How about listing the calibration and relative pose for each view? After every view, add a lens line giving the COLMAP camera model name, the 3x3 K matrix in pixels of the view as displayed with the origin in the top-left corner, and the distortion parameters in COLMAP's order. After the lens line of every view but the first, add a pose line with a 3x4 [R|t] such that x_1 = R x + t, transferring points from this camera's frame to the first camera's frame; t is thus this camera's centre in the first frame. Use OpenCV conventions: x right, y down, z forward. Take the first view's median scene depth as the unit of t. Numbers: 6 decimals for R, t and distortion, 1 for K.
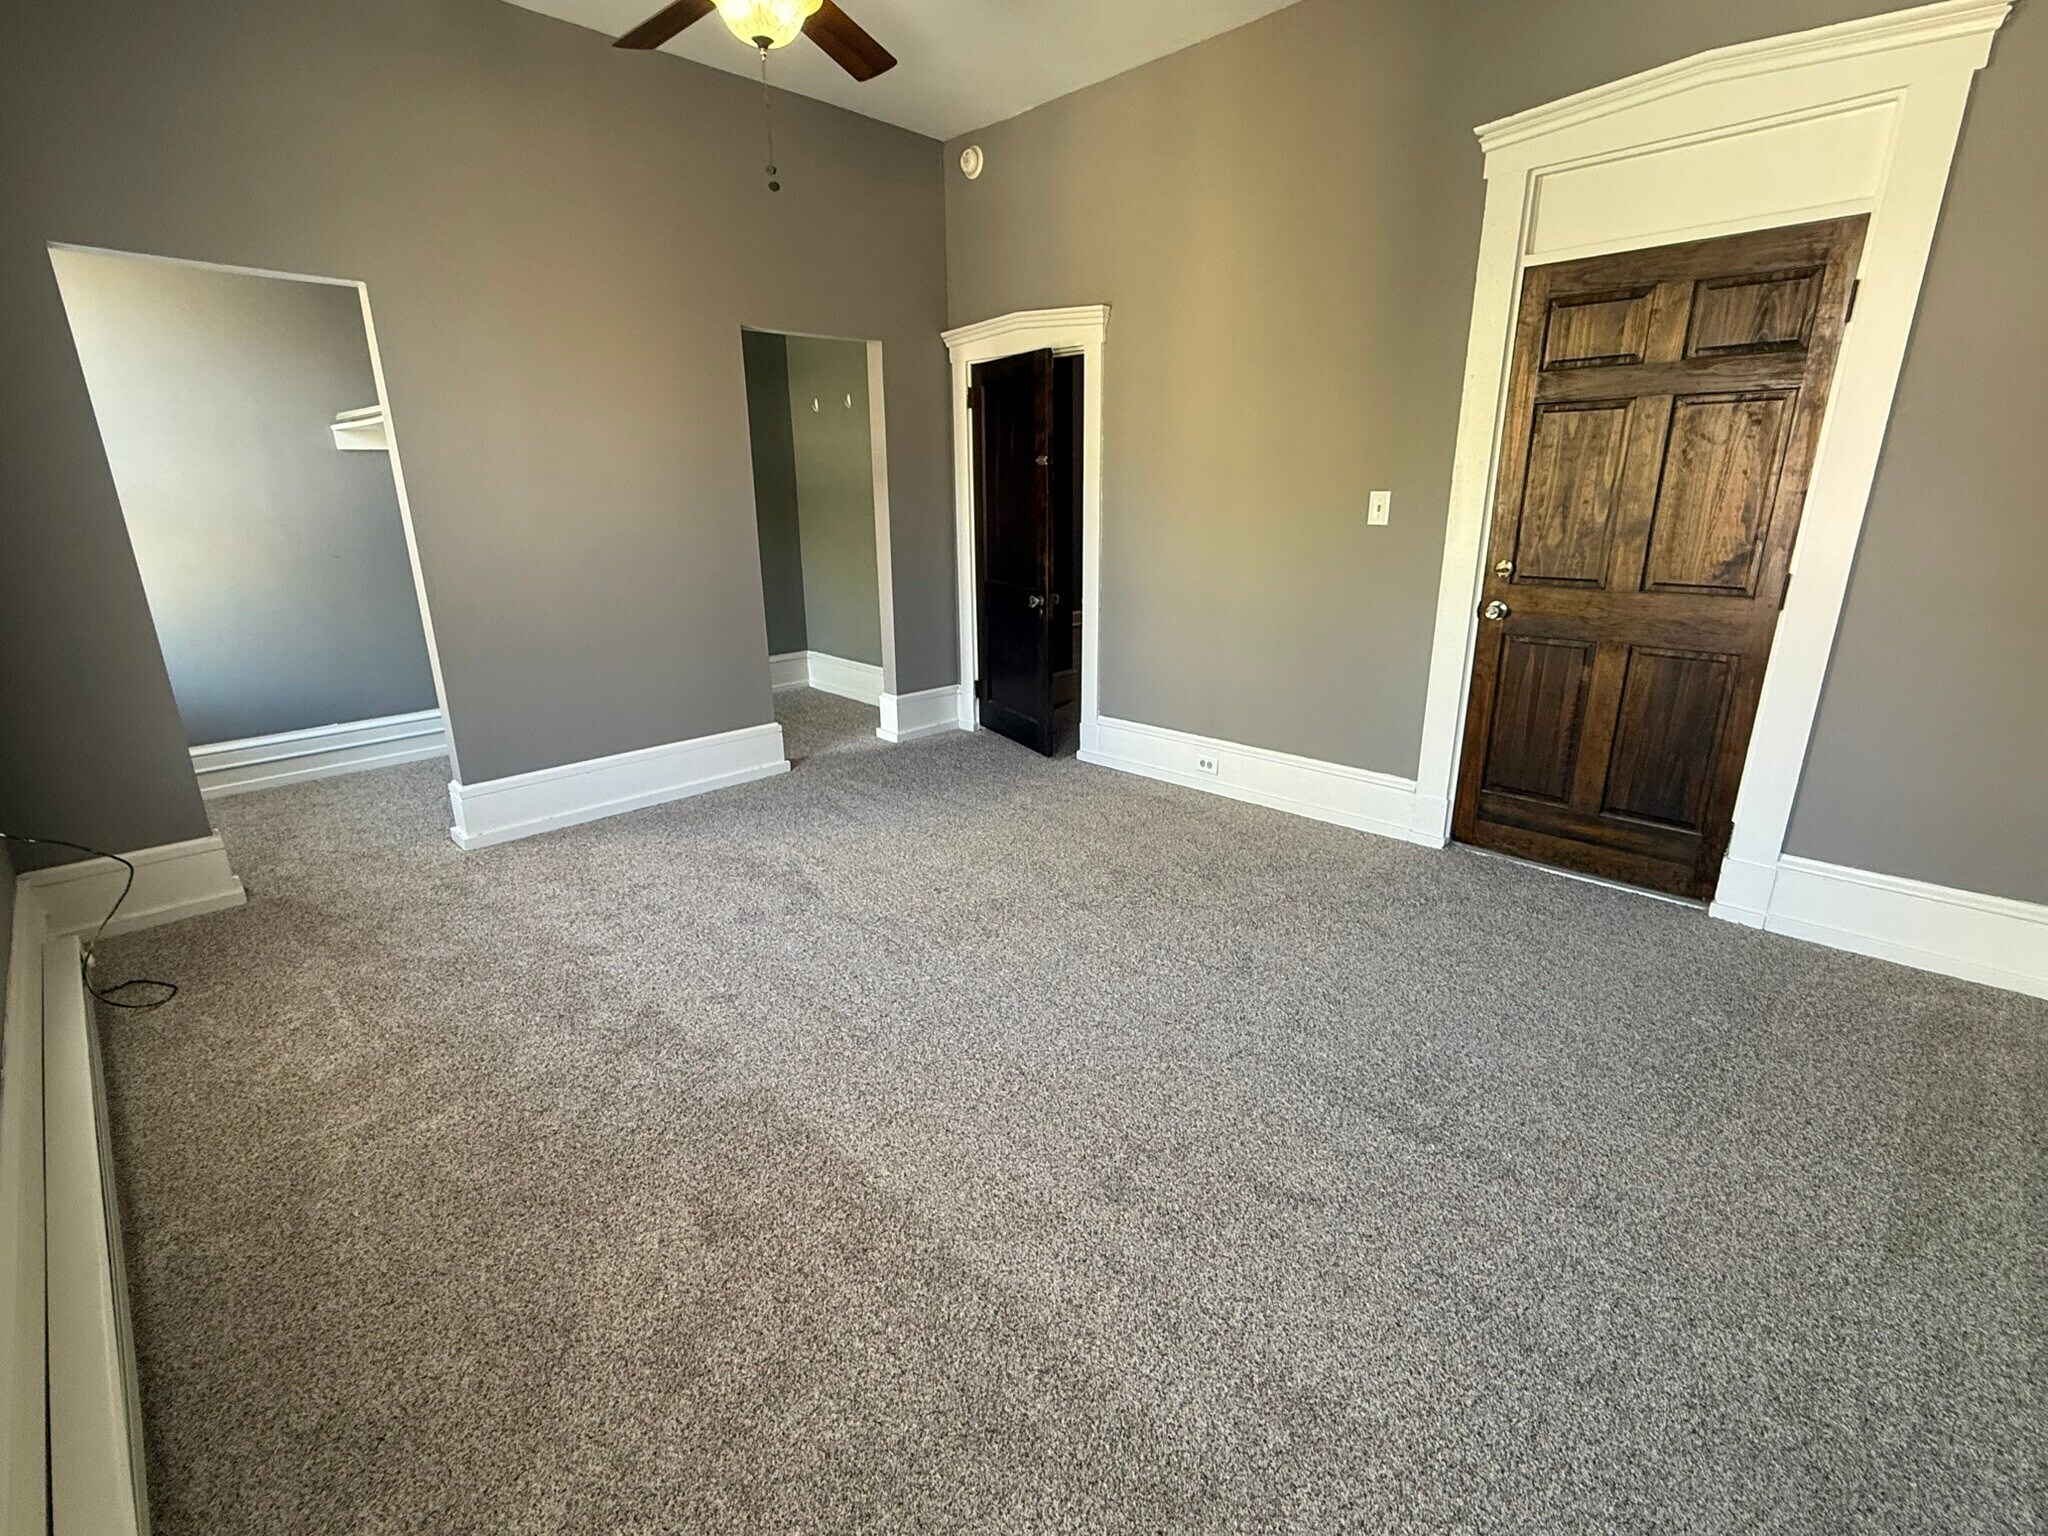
lens RADIAL K [[926.3, 0, 1024.0], [0, 926.3, 768.0], [0, 0, 1]] dist [-0.000799, -0.000280]
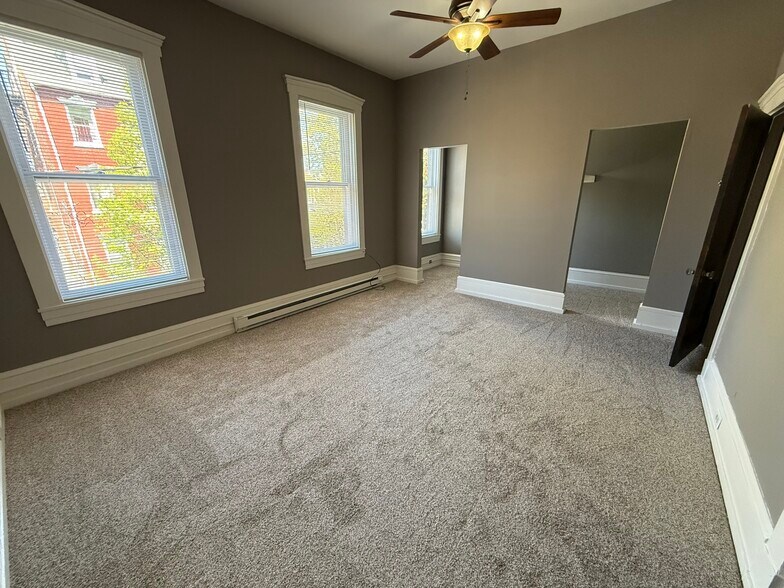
lens RADIAL K [[312.5, 0, 392.0], [0, 312.5, 294.0], [0, 0, 1]] dist [0.001436, -0.000334]
pose [[0.096826, 0.308521, -0.946277, 0.652844], [-0.286921, 0.919035, 0.270281, -0.193417], [0.953048, 0.245337, 0.177508, 0.569104]]
